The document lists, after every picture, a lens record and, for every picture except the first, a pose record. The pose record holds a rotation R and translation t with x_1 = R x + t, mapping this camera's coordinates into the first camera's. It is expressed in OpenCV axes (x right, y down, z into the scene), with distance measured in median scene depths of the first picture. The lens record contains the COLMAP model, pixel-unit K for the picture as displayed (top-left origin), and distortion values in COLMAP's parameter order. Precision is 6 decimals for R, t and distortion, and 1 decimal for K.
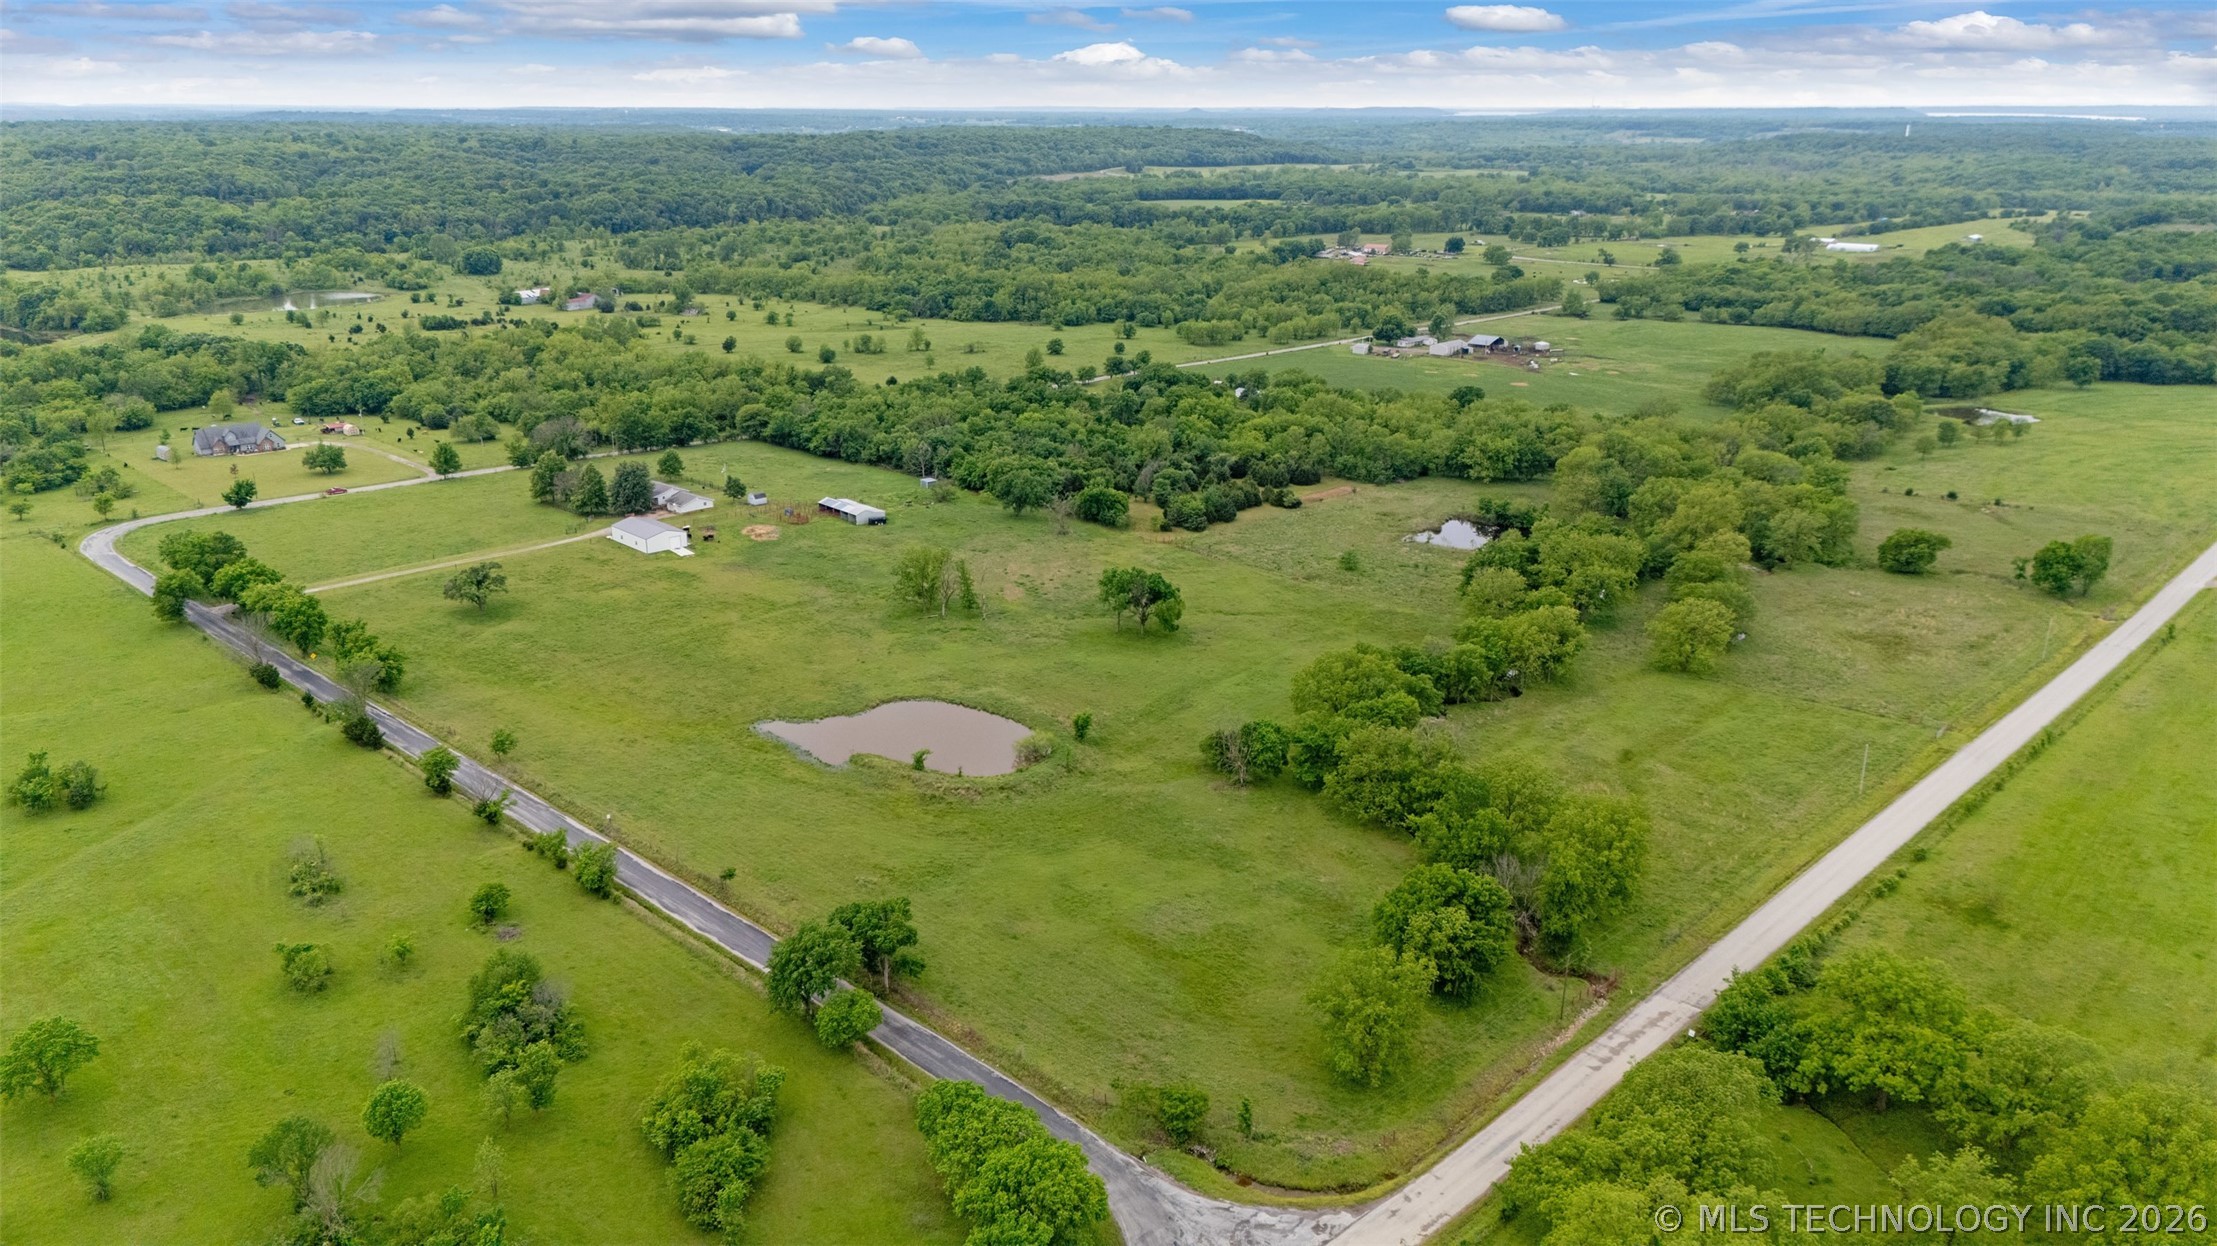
lens RADIAL K [[1612.4, 0, 1108.5], [0, 1612.4, 623.0], [0, 0, 1]] dist [0.084496, -0.071127]
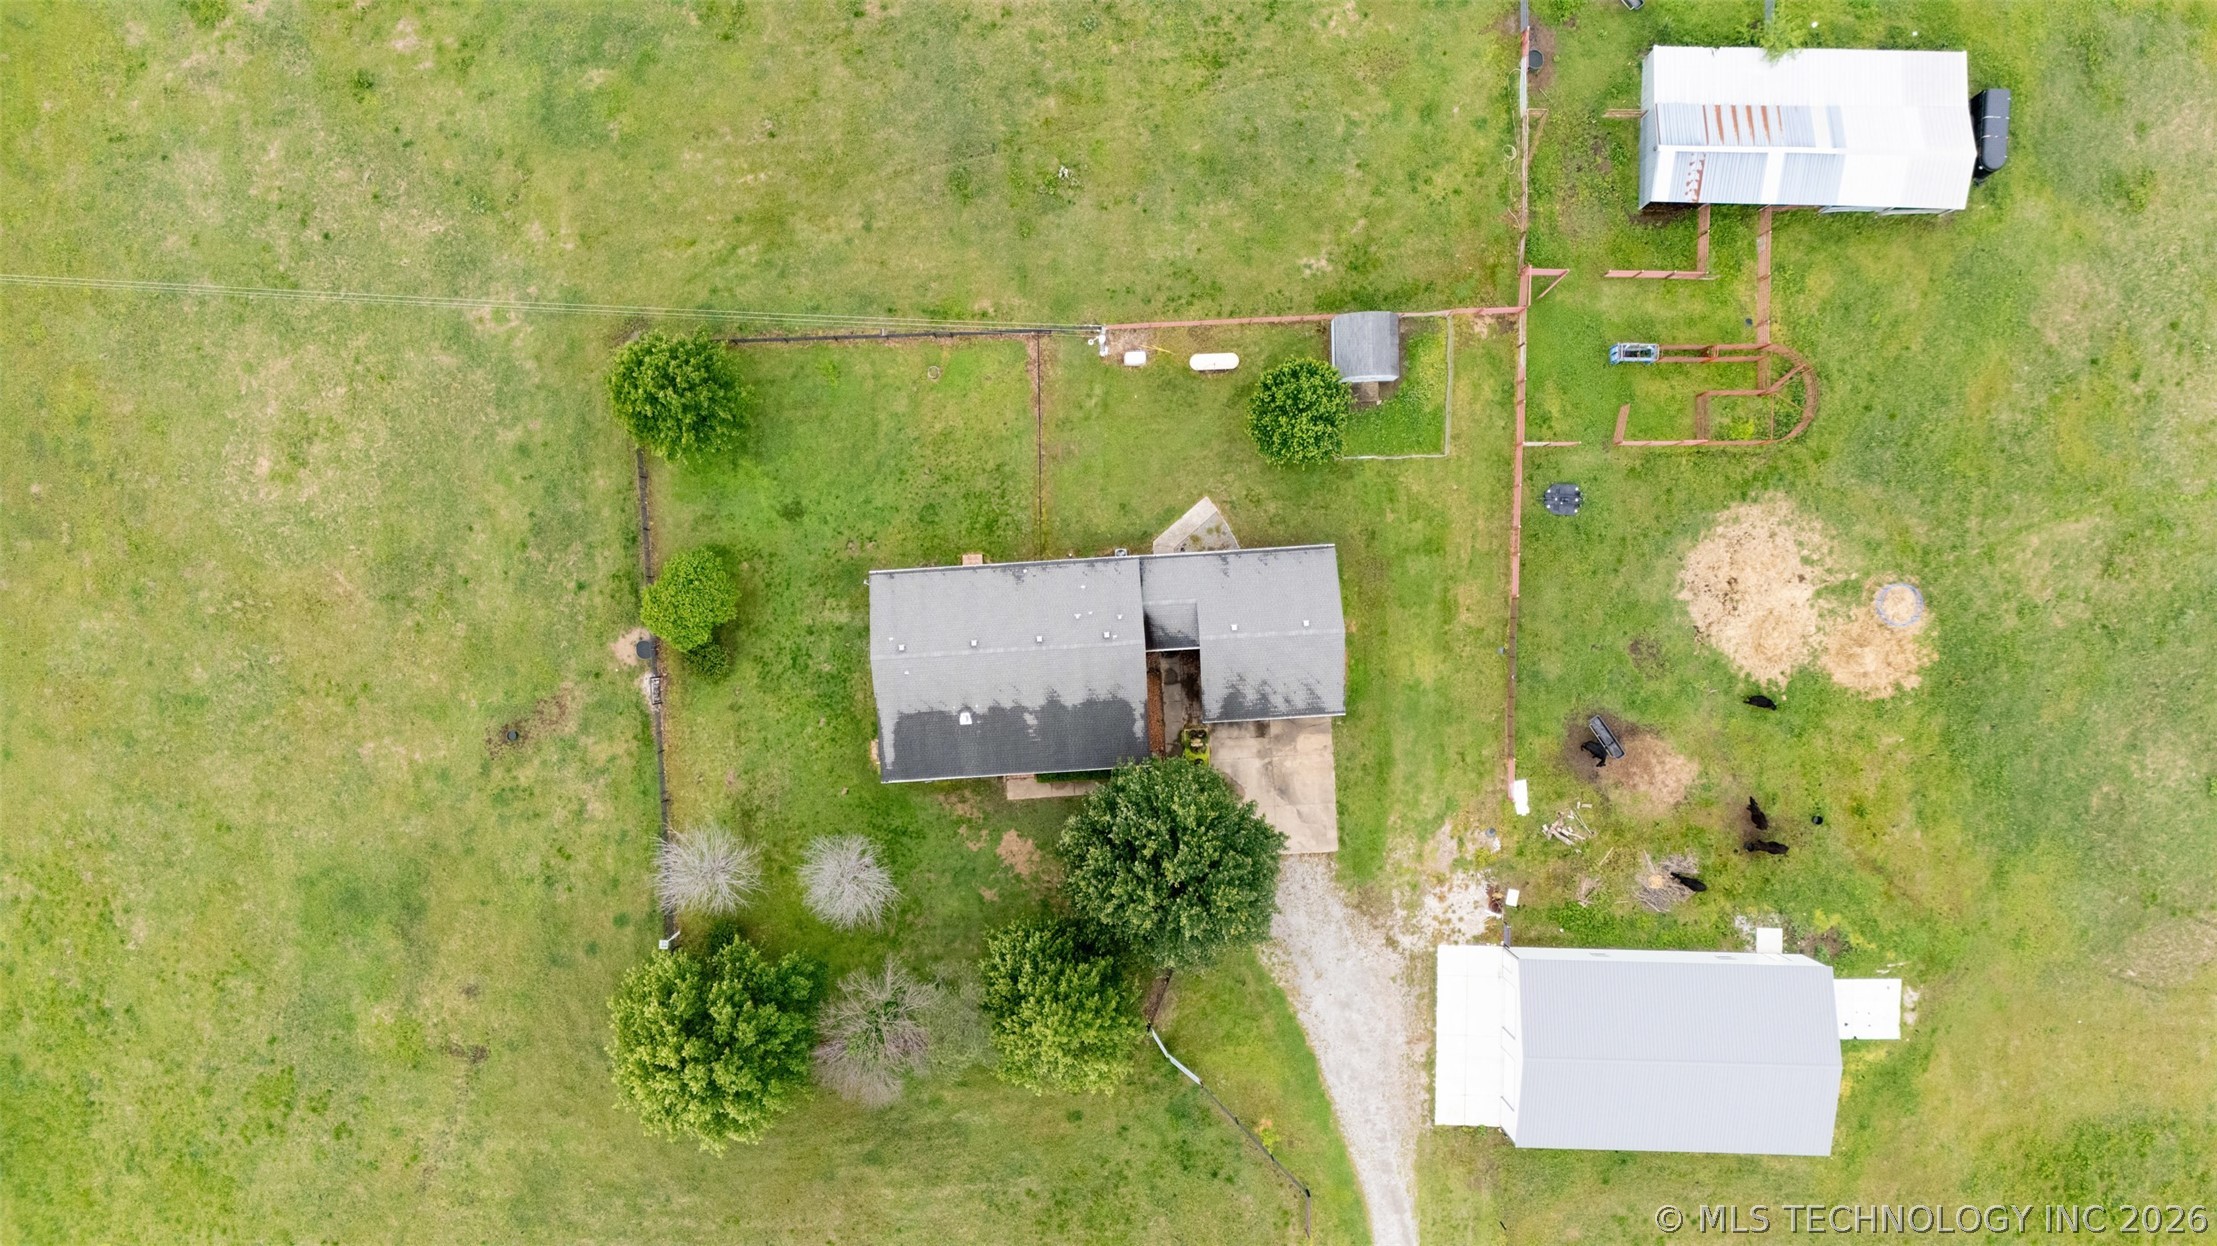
lens RADIAL K [[1612.4, 0, 1108.5], [0, 1612.4, 623.0], [0, 0, 1]] dist [0.084496, -0.071127]
pose [[0.690150, -0.723657, -0.003775, -0.318244], [0.209411, 0.194716, 0.958245, -0.341689], [-0.692705, -0.662123, 0.285925, 1.118093]]
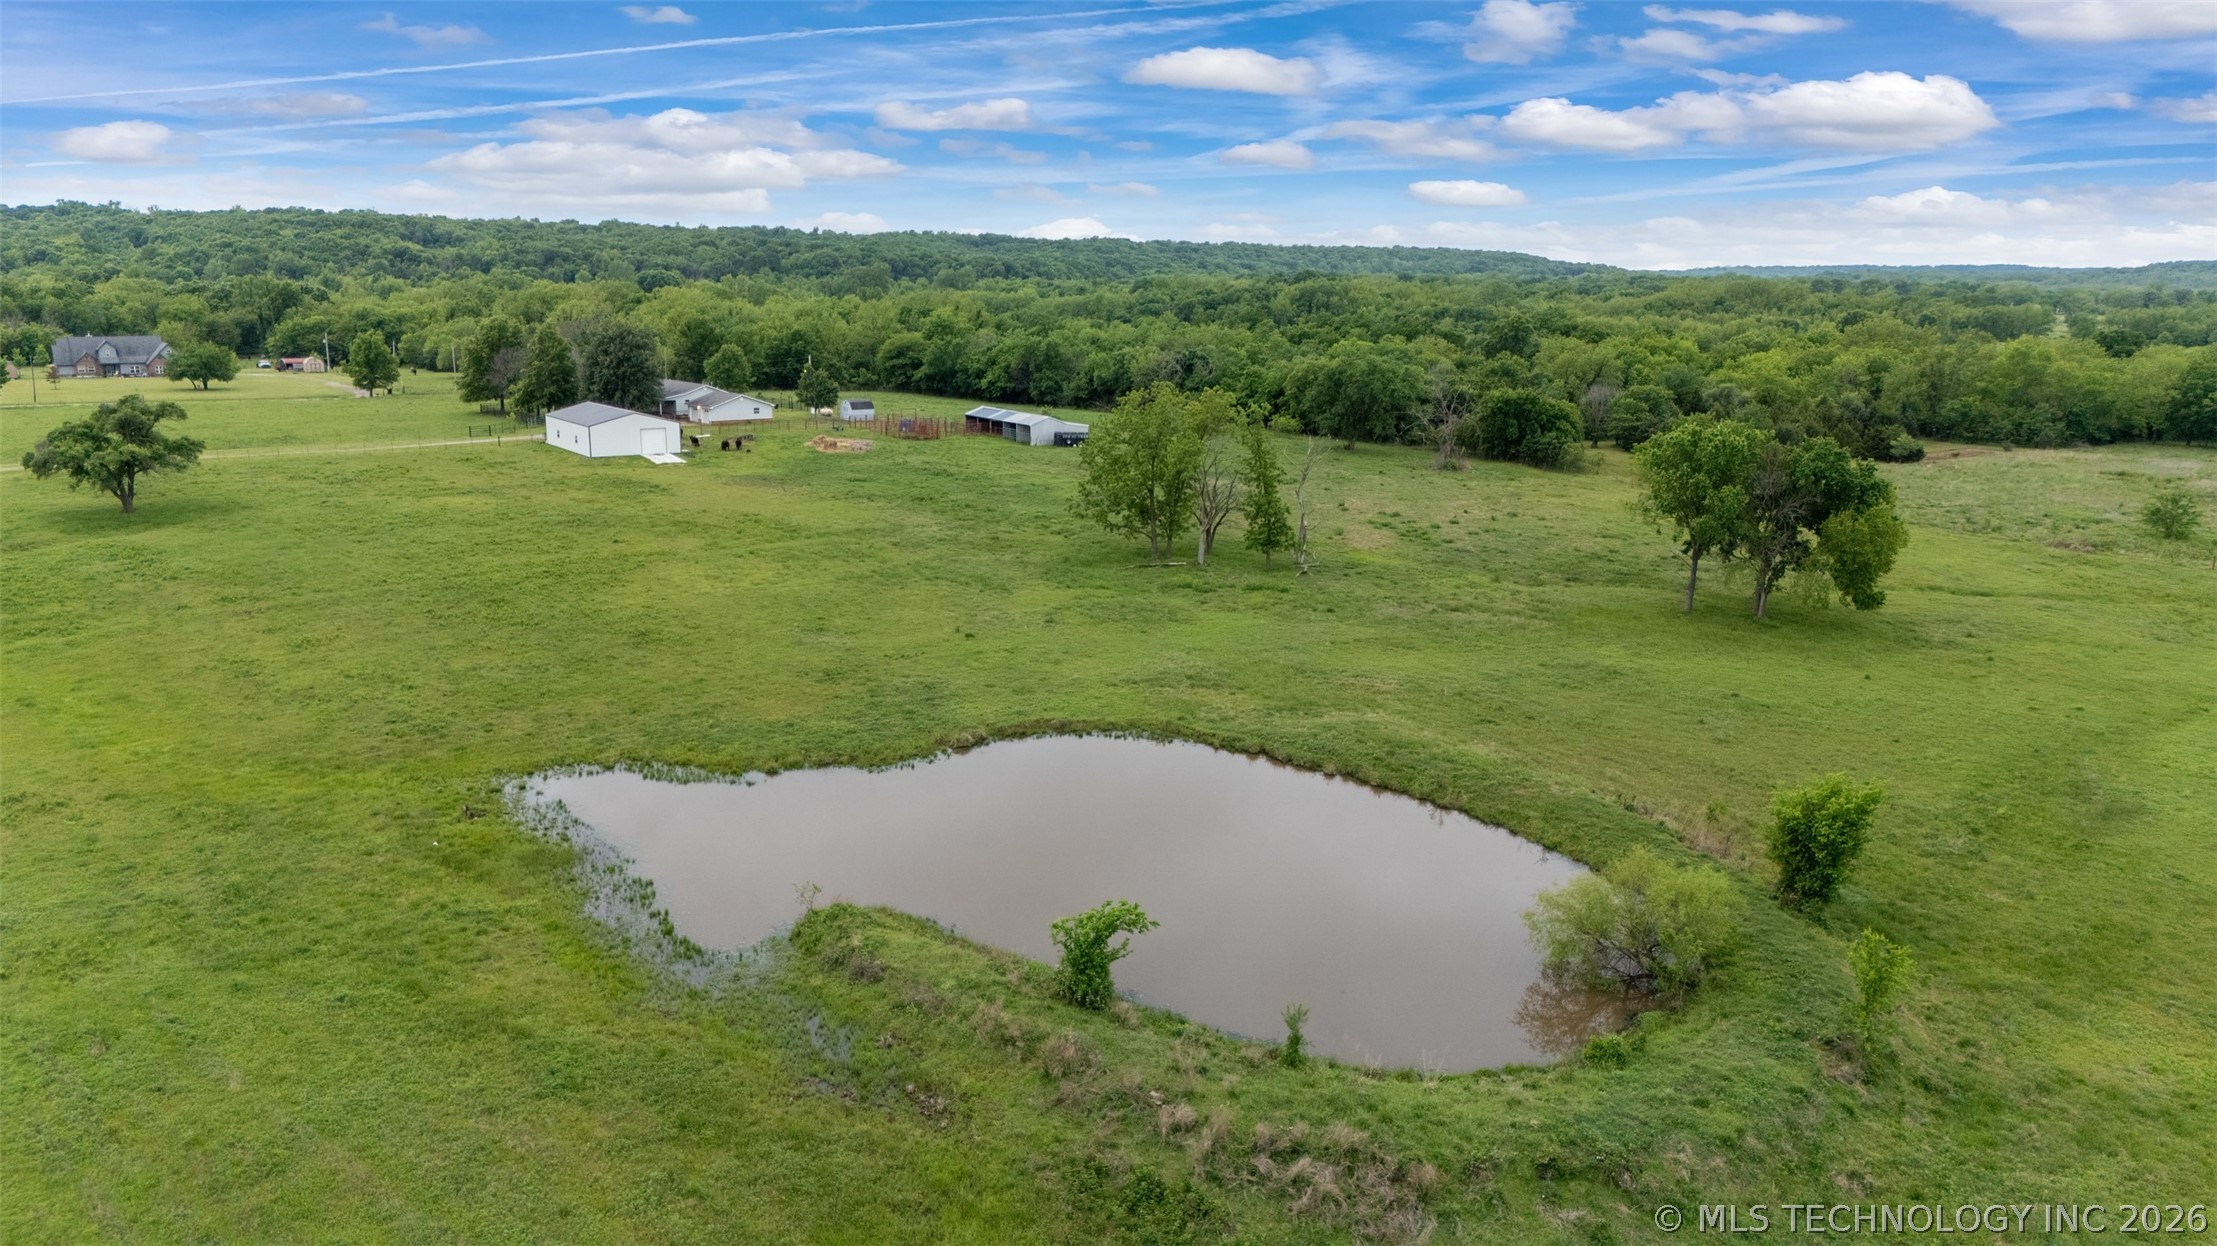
lens RADIAL K [[1612.4, 0, 1108.5], [0, 1612.4, 623.0], [0, 0, 1]] dist [0.084496, -0.071127]
pose [[0.988438, 0.036393, -0.147196, -0.063633], [-0.050496, 0.994363, -0.093236, 0.045600], [0.142973, 0.099591, 0.984703, 0.585817]]
